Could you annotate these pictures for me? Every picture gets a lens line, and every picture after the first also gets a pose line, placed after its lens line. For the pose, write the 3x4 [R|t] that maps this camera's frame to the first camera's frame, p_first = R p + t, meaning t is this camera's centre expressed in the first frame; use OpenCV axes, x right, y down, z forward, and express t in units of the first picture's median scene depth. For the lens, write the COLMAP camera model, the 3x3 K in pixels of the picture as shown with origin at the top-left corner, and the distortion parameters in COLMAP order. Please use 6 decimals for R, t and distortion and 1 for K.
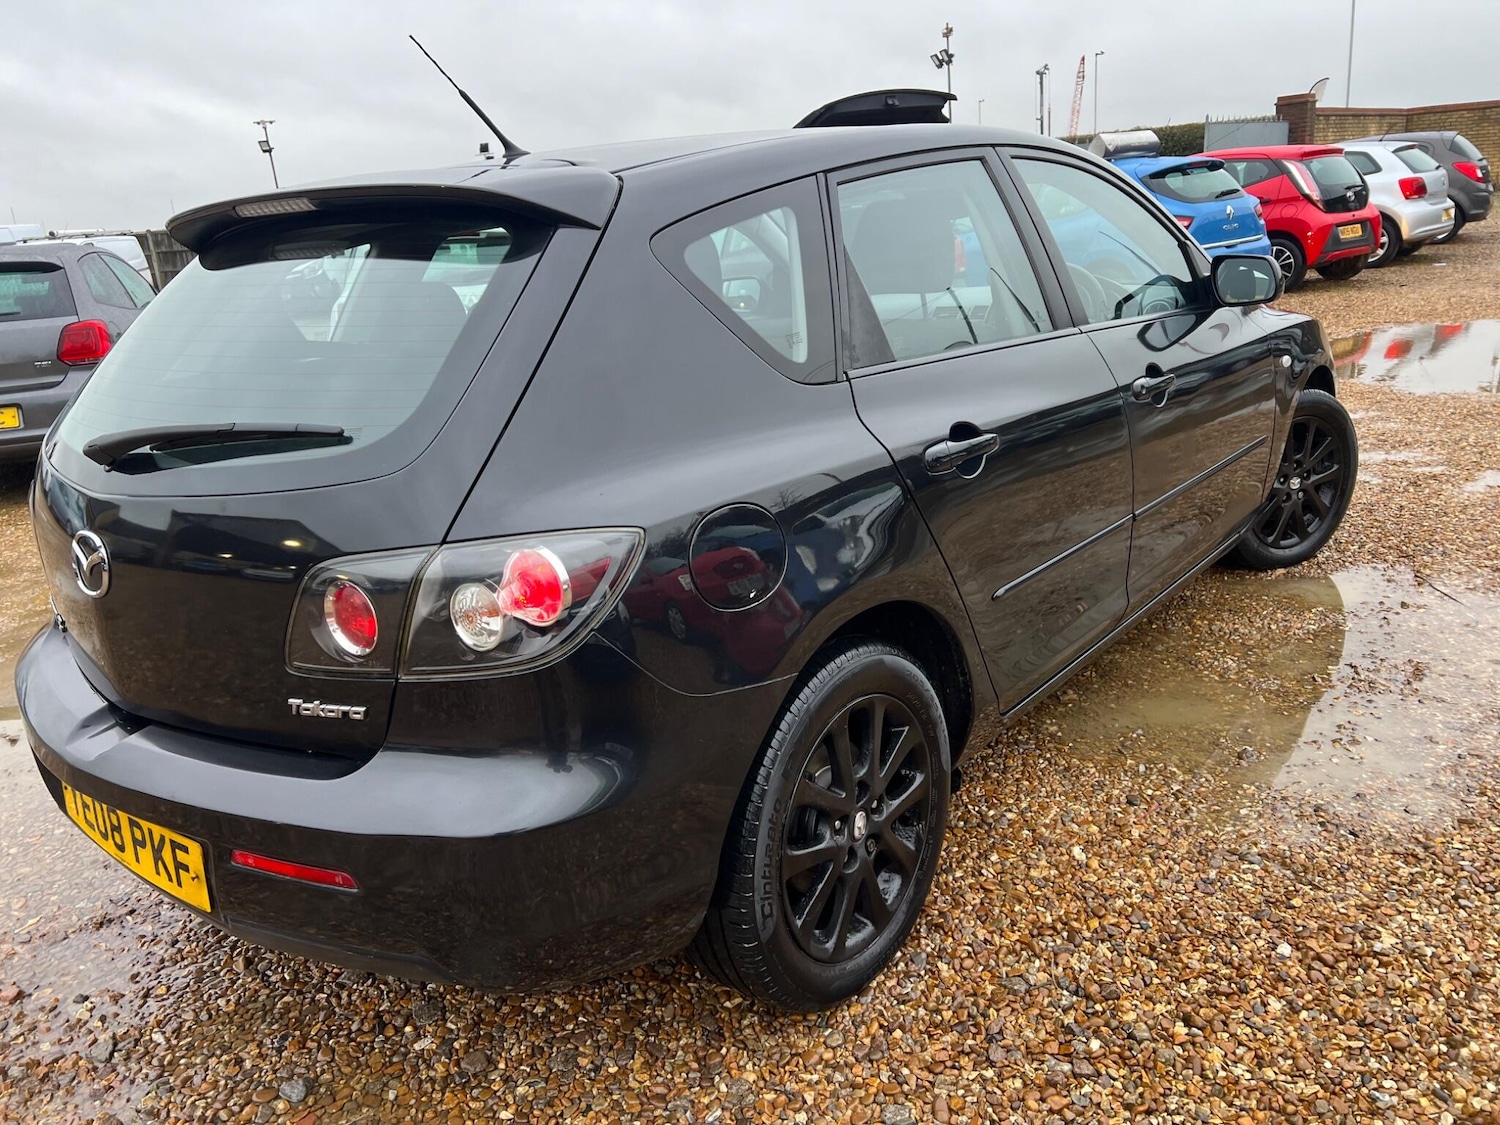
lens RADIAL K [[1146.3, 0, 747.1], [0, 1146.3, 558.2], [0, 0, 1]] dist [0.063974, -0.069655]
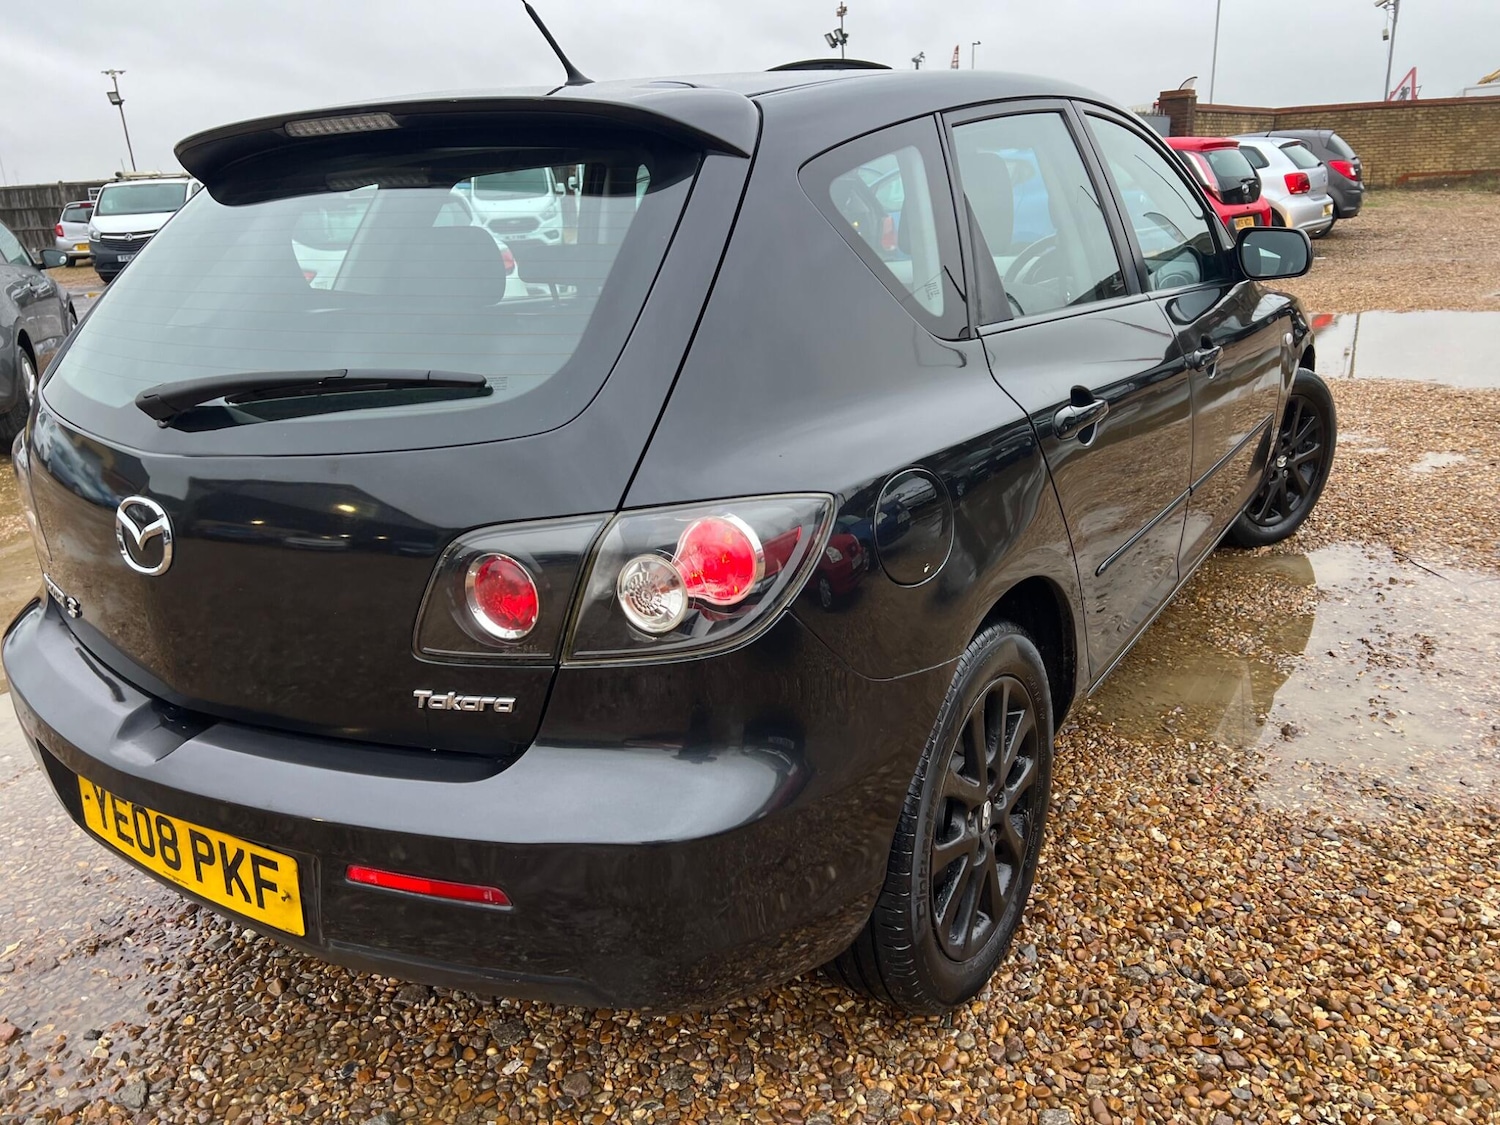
lens RADIAL K [[1143.0, 0, 751.4], [0, 1143.0, 574.8], [0, 0, 1]] dist [0.062653, -0.068494]
pose [[0.993349, -0.004710, 0.115046, -0.191772], [0.001389, 0.999581, 0.028925, 0.008119], [-0.115134, -0.028573, 0.992939, 0.091325]]
